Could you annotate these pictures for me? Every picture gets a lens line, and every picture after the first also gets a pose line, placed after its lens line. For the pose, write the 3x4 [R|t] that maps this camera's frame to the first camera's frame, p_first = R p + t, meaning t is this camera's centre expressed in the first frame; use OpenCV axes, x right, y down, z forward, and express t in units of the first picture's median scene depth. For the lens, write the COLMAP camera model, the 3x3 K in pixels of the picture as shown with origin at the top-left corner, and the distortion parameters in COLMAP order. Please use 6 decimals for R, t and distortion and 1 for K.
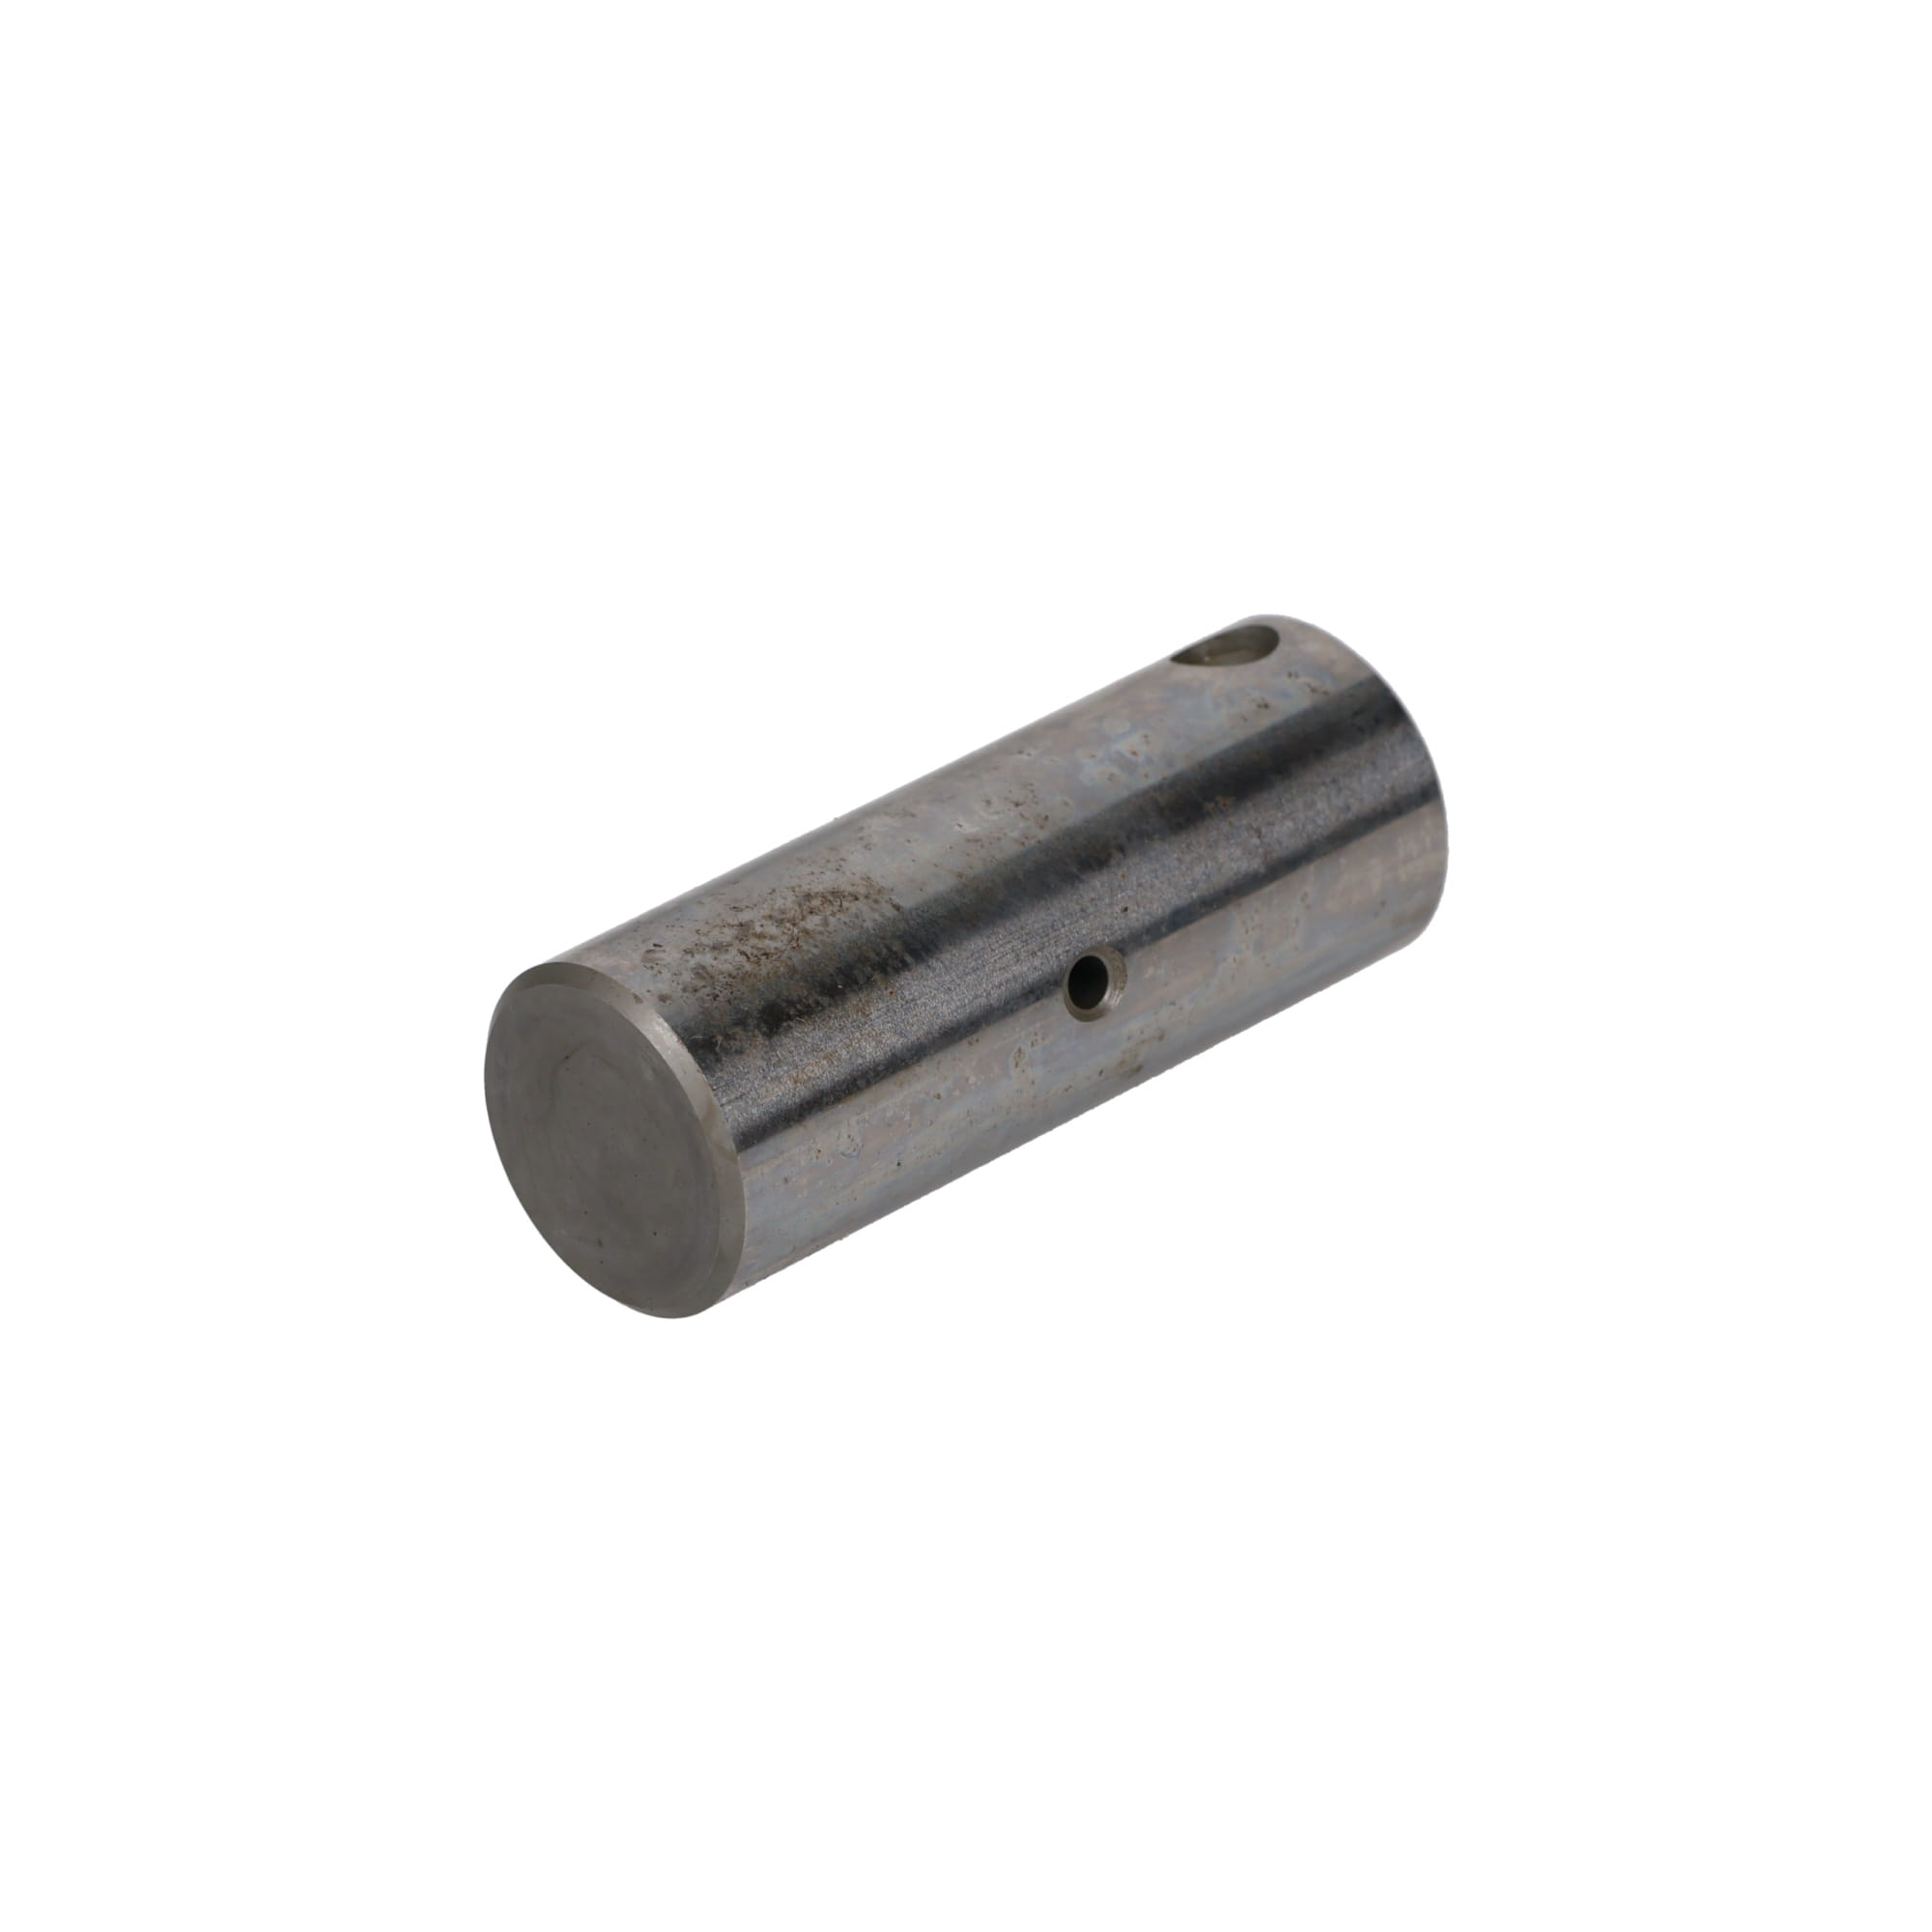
lens RADIAL K [[11908.5, 0, 966.0], [0, 11908.5, 966.0], [0, 0, 1]] dist [0.179352, -0.699658]
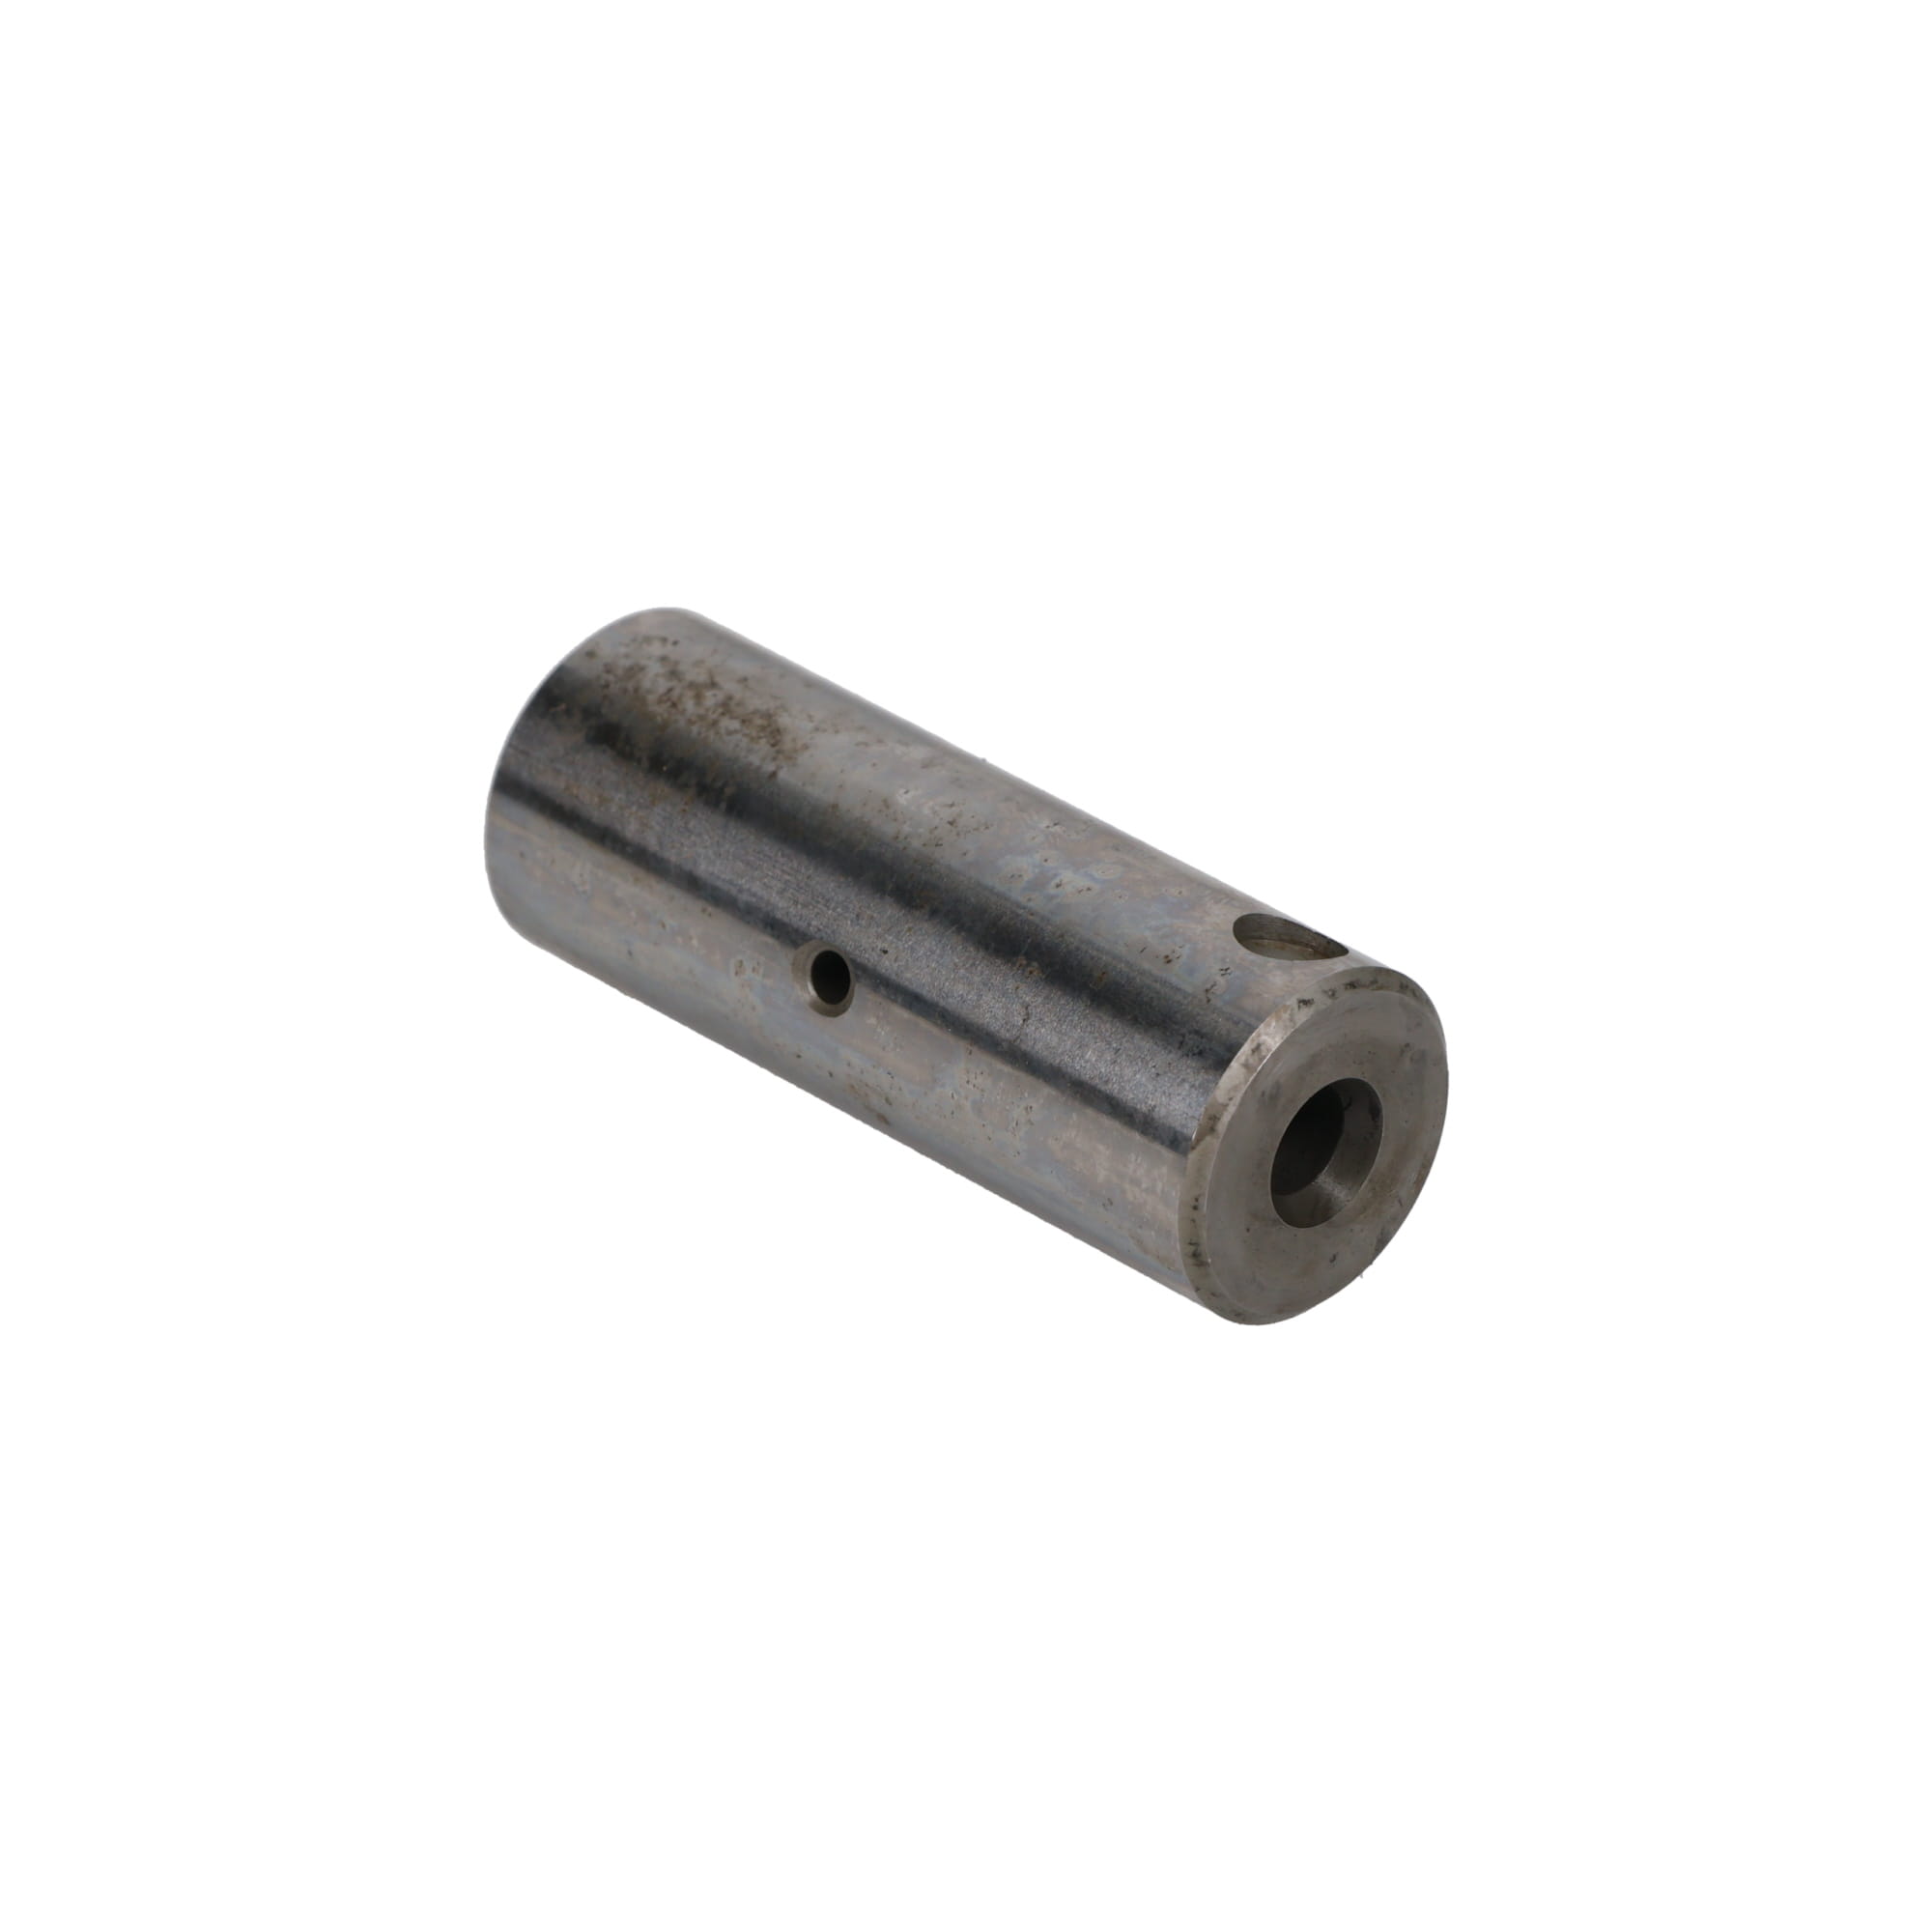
lens RADIAL K [[11908.5, 0, 966.0], [0, 11908.5, 966.0], [0, 0, 1]] dist [0.179352, -0.699658]
pose [[0.009432, 0.523740, -0.851826, 0.858369], [-0.517945, 0.731243, 0.443865, -0.447279], [0.855362, 0.437013, 0.278165, 0.736806]]
